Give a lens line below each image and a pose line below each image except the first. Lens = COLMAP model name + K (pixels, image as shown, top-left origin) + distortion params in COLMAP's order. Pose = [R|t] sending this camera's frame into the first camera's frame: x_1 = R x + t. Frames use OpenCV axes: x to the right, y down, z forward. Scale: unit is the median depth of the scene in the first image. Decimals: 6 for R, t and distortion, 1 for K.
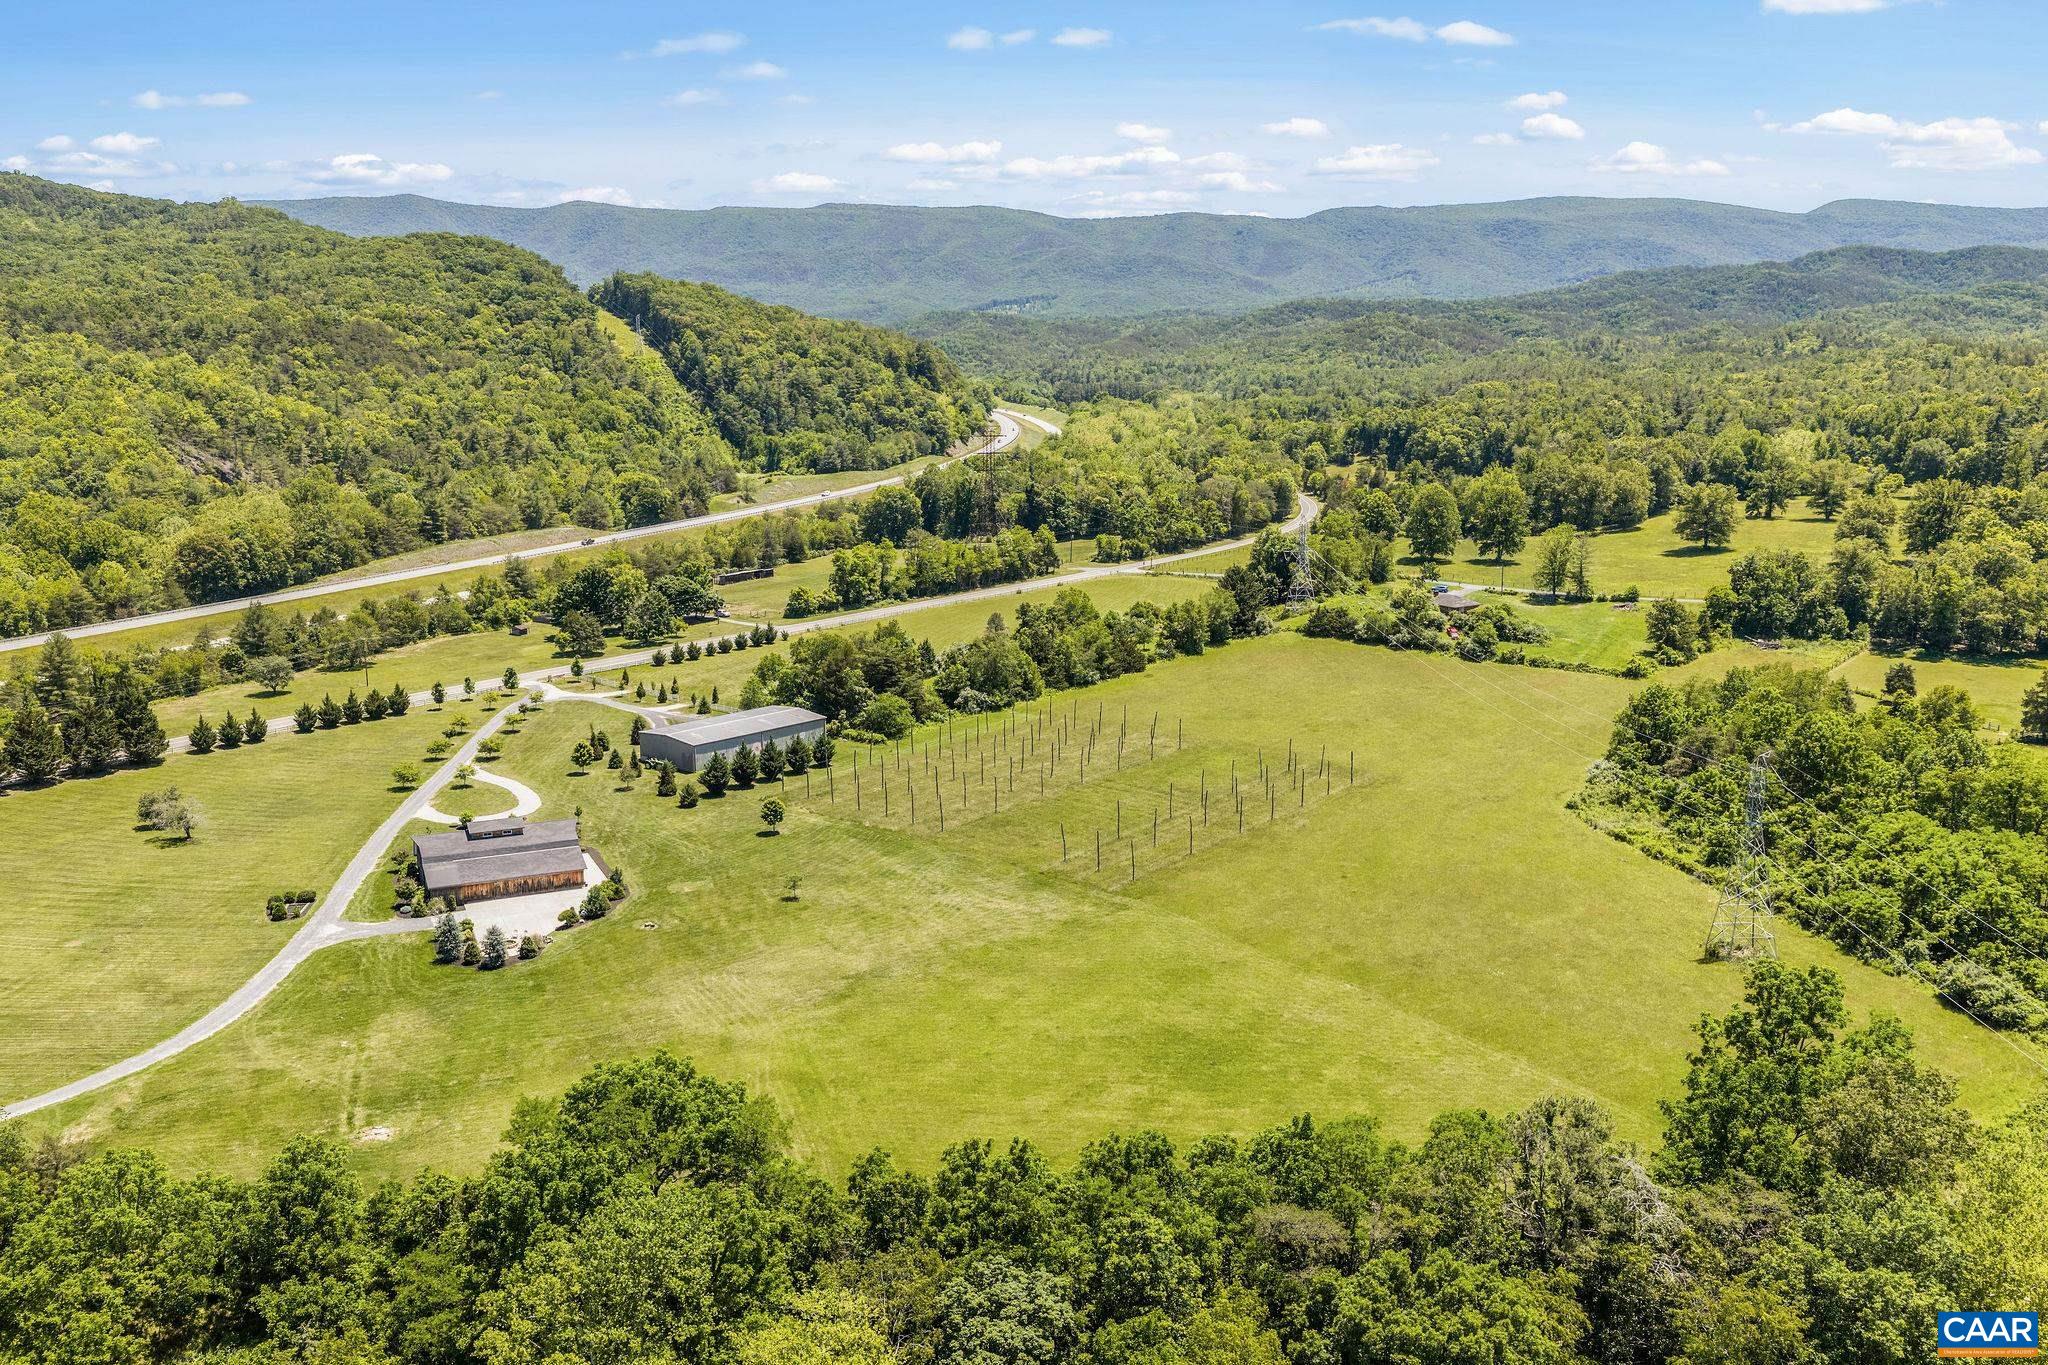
lens RADIAL K [[1676.8, 0, 1024.0], [0, 1676.8, 682.5], [0, 0, 1]] dist [0.030579, -0.067456]
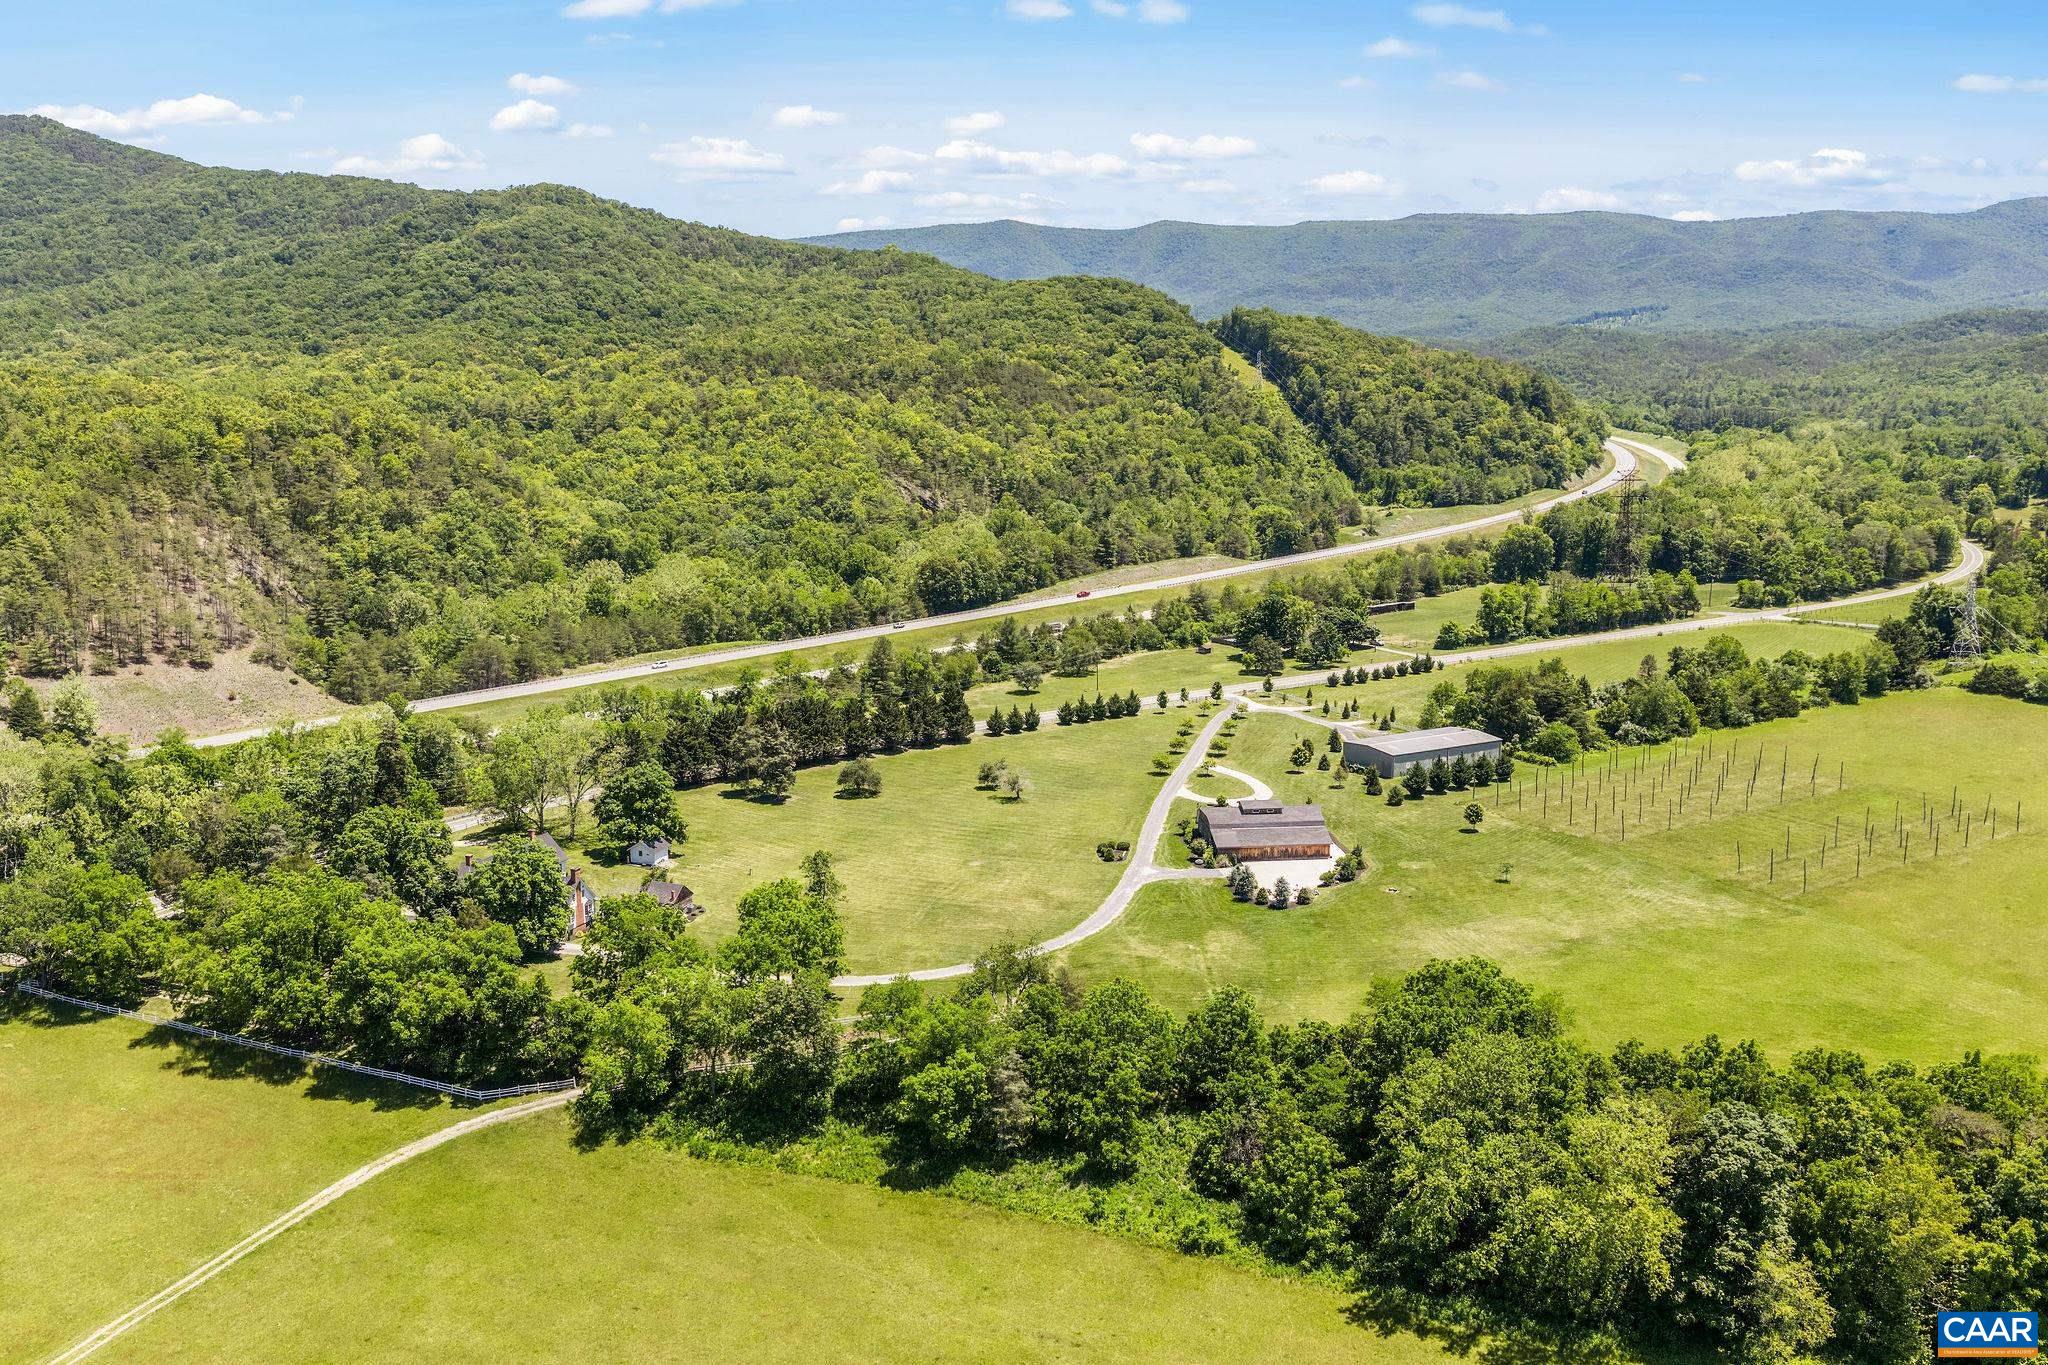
lens RADIAL K [[1738.2, 0, 992.2], [0, 1738.2, 670.4], [0, 0, 1]] dist [0.004156, -0.021643]
pose [[0.942065, 0.051218, -0.331498, -0.041564], [-0.058054, 0.998256, -0.010745, 0.005007], [0.330370, 0.029367, 0.943395, -0.186404]]
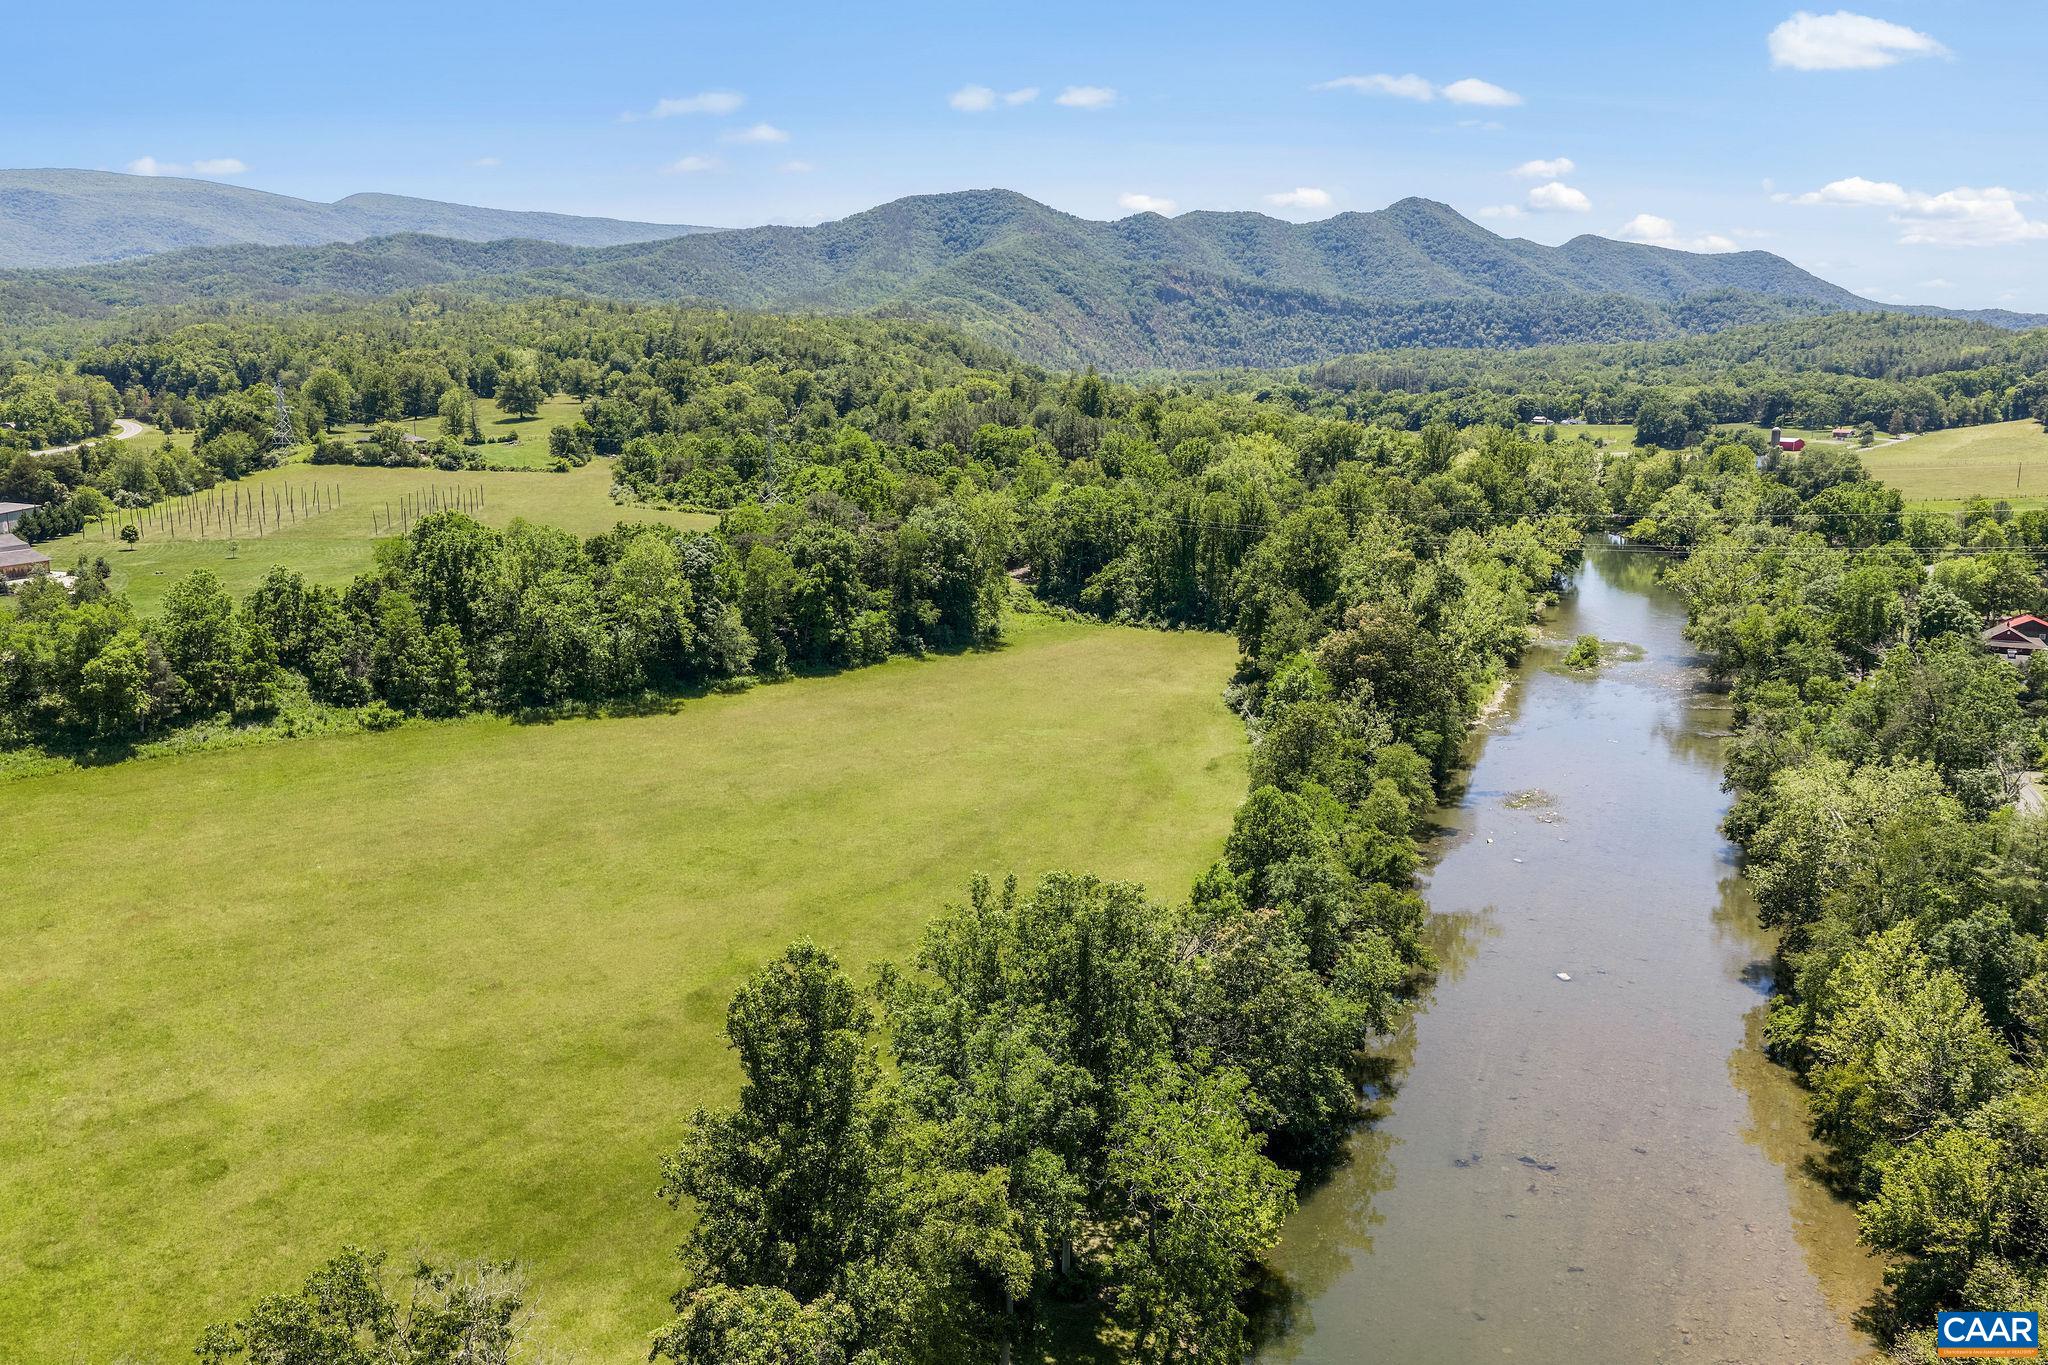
lens RADIAL K [[1674.8, 0, 1029.2], [0, 1674.8, 714.7], [0, 0, 1]] dist [-0.011411, 0.001487]
pose [[0.686163, -0.149457, 0.711929, -0.394797], [0.131988, 0.988001, 0.080202, 0.130433], [-0.715374, 0.038934, 0.697656, -0.286043]]
